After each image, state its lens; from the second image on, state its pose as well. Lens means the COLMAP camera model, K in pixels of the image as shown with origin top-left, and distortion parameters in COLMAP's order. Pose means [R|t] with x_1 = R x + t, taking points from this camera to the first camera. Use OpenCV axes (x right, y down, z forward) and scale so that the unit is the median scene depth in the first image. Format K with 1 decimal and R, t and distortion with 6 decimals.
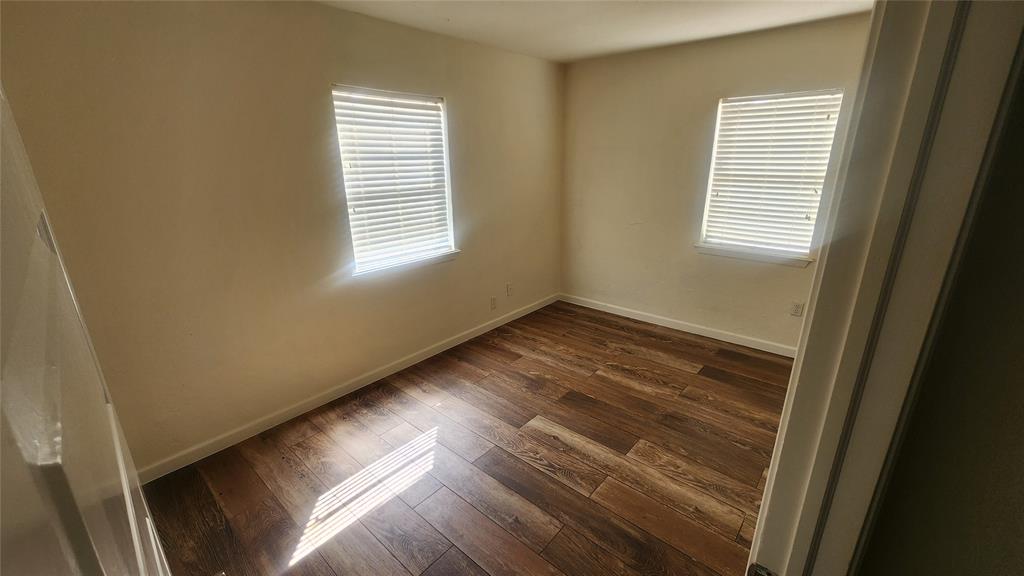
lens RADIAL K [[415.8, 0, 506.8], [0, 415.8, 293.7], [0, 0, 1]] dist [-0.000124, -0.000018]
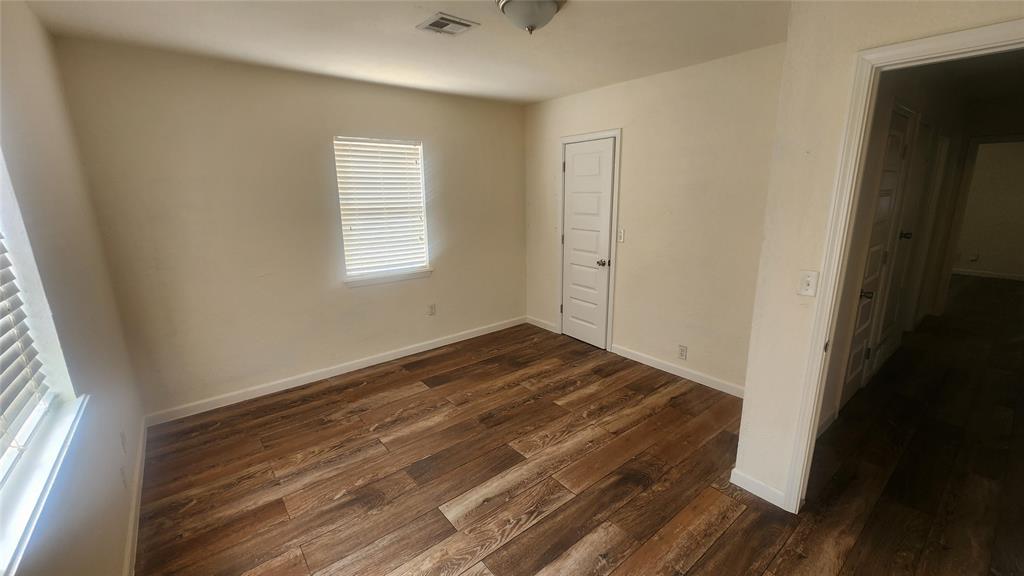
lens RADIAL K [[415.8, 0, 511.9], [0, 415.8, 285.6], [0, 0, 1]] dist [-0.000124, -0.000018]
pose [[0.177068, -0.213526, 0.960757, -0.476683], [0.320928, 0.935352, 0.148733, -0.146179], [-0.930404, 0.281998, 0.234147, 0.476938]]
